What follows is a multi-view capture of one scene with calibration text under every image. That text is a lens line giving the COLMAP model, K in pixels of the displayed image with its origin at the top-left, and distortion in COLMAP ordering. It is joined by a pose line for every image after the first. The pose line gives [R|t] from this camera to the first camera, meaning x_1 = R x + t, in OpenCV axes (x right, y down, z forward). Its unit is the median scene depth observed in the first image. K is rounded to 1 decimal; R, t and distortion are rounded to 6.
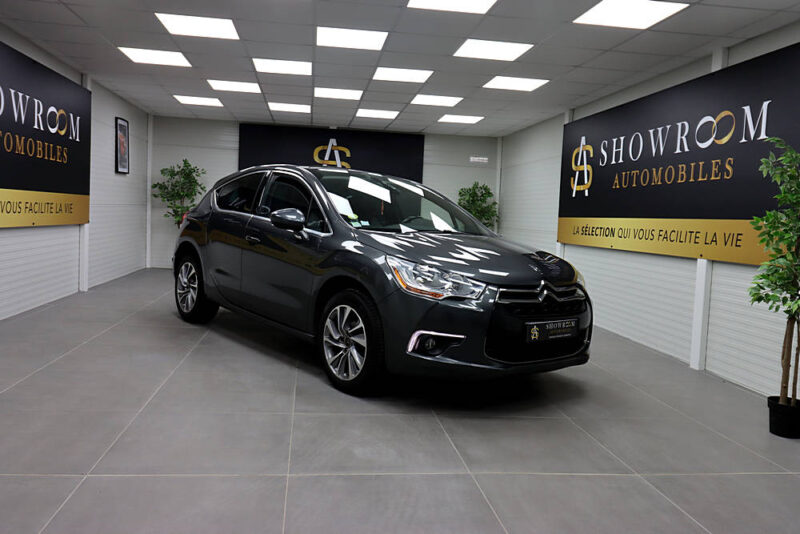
lens RADIAL K [[629.3, 0, 405.6], [0, 629.3, 271.6], [0, 0, 1]] dist [0.019492, -0.015435]
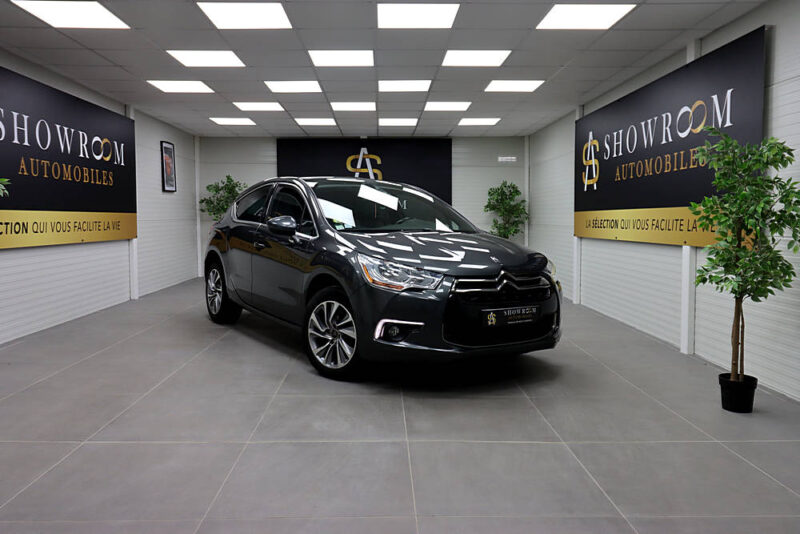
lens RADIAL K [[629.3, 0, 403.1], [0, 629.3, 271.0], [0, 0, 1]] dist [0.019492, -0.015435]
pose [[0.992380, -0.038498, -0.117045, 0.125877], [0.037737, 0.999250, -0.008711, 0.012141], [0.117292, 0.004228, 0.993088, -0.068755]]
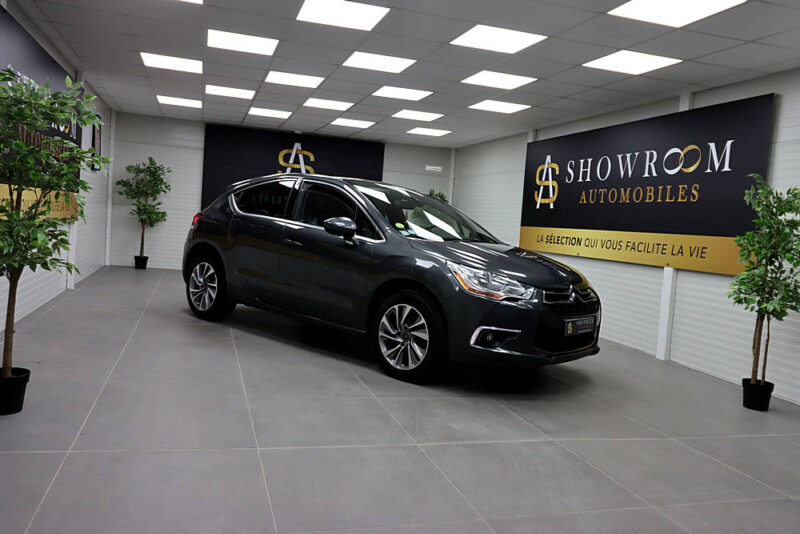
lens RADIAL K [[629.3, 0, 406.3], [0, 629.3, 274.1], [0, 0, 1]] dist [0.019492, -0.015435]
pose [[0.986525, 0.013271, 0.163071, -0.204889], [-0.013944, 0.999898, 0.002982, -0.003636], [-0.163015, -0.005216, 0.986610, -0.092564]]
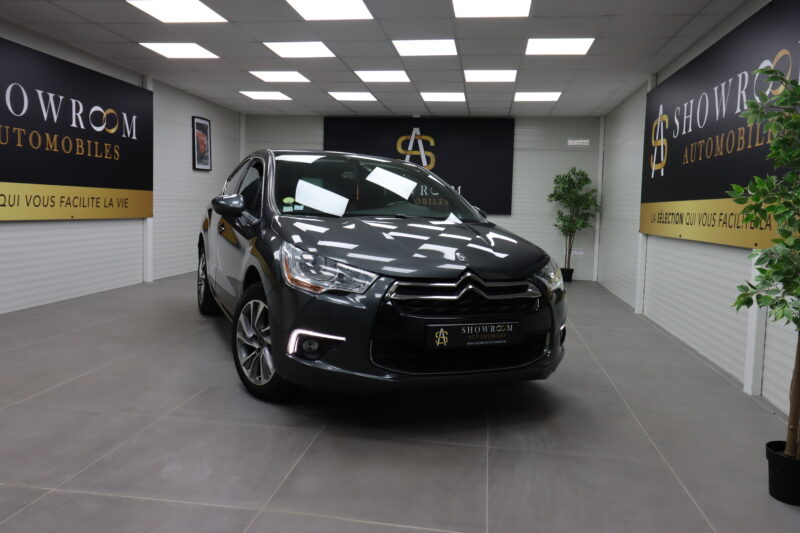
lens RADIAL K [[629.3, 0, 403.9], [0, 629.3, 267.0], [0, 0, 1]] dist [0.019492, -0.015435]
pose [[0.960682, 0.007828, -0.277540, 0.260329], [-0.008815, 0.999958, -0.002308, 0.006368], [0.277511, 0.004664, 0.960711, 0.146690]]
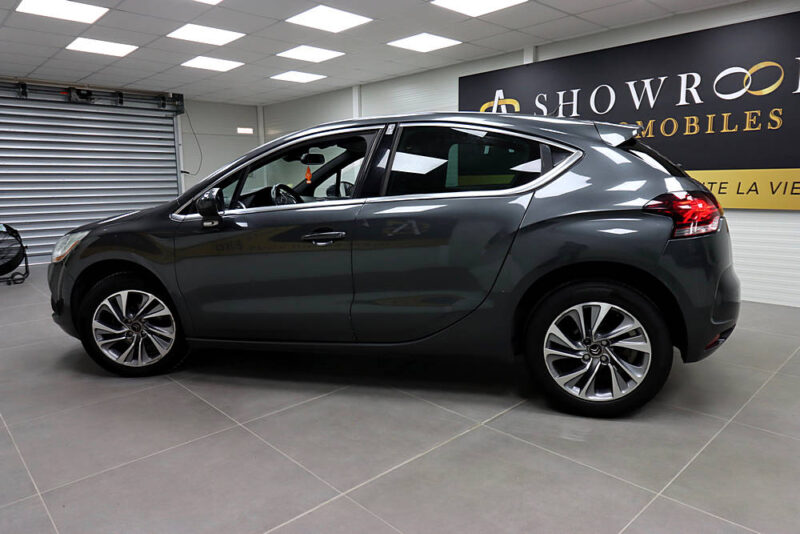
lens RADIAL K [[547.5, 0, 403.2], [0, 547.5, 260.9], [0, 0, 1]] dist [0.004940, 0.005769]
pose [[-0.824005, 0.046576, -0.564664, 0.264039], [-0.074847, 0.978933, 0.189970, -0.129837], [0.561617, 0.198800, -0.803160, 1.584759]]
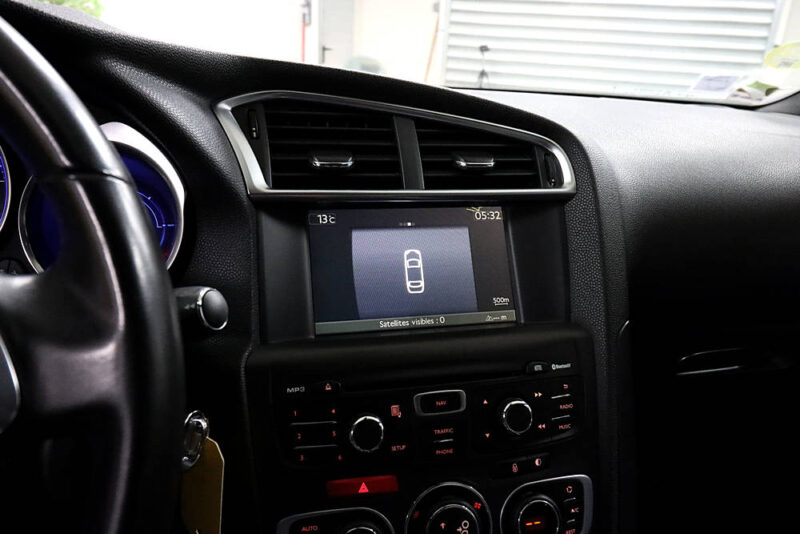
lens RADIAL K [[586.3, 0, 405.6], [0, 586.3, 260.2], [0, 0, 1]] dist [0.010683, -0.000647]
pose [[-0.895457, -0.240753, 0.374427, -0.050592], [-0.065997, 0.903633, 0.423192, -0.079394], [-0.440229, 0.354239, -0.825053, 0.982256]]
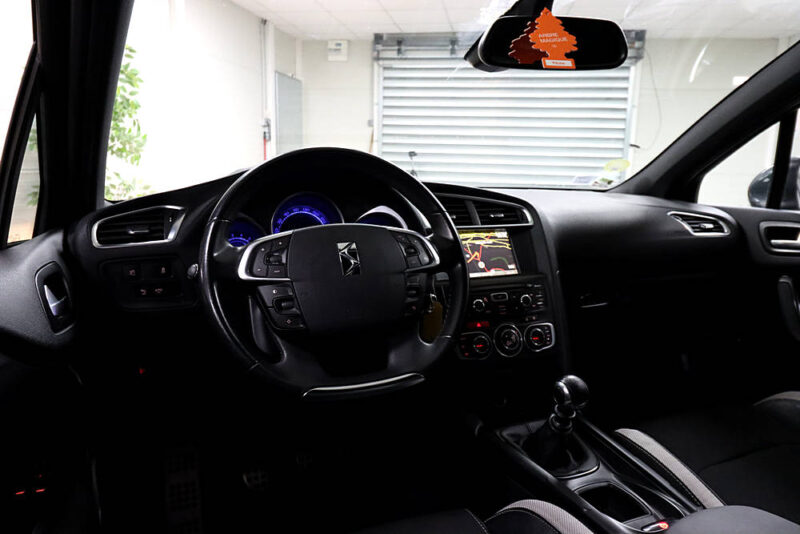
lens RADIAL K [[547.5, 0, 400.6], [0, 547.5, 261.8], [0, 0, 1]] dist [0.004940, 0.005769]
pose [[-0.948121, -0.127182, 0.291360, -0.052836], [-0.042529, 0.958994, 0.280216, -0.096292], [-0.315051, 0.253288, -0.914652, 1.104245]]
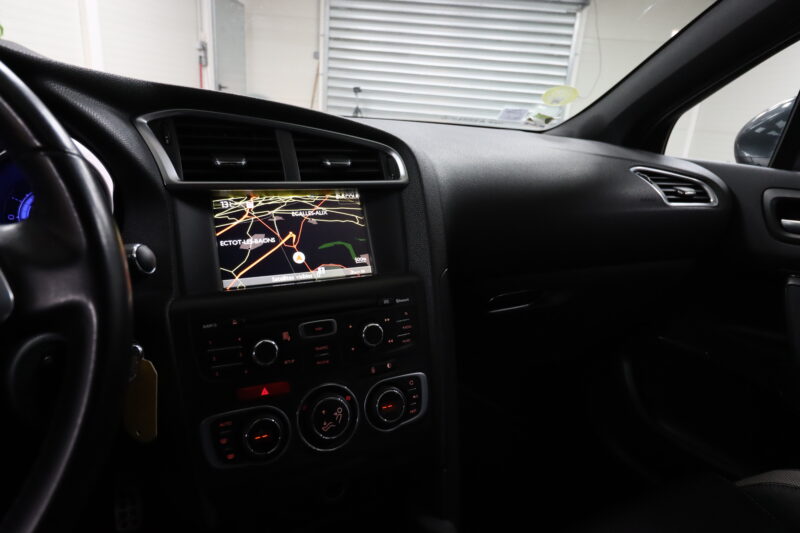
lens RADIAL K [[485.7, 0, 402.8], [0, 485.7, 259.4], [0, 0, 1]] dist [0.008506, -0.010037]
pose [[-0.964111, -0.189841, 0.185606, -0.058926], [-0.103636, 0.912721, 0.395221, -0.079363], [-0.244436, 0.361802, -0.899639, 0.994829]]
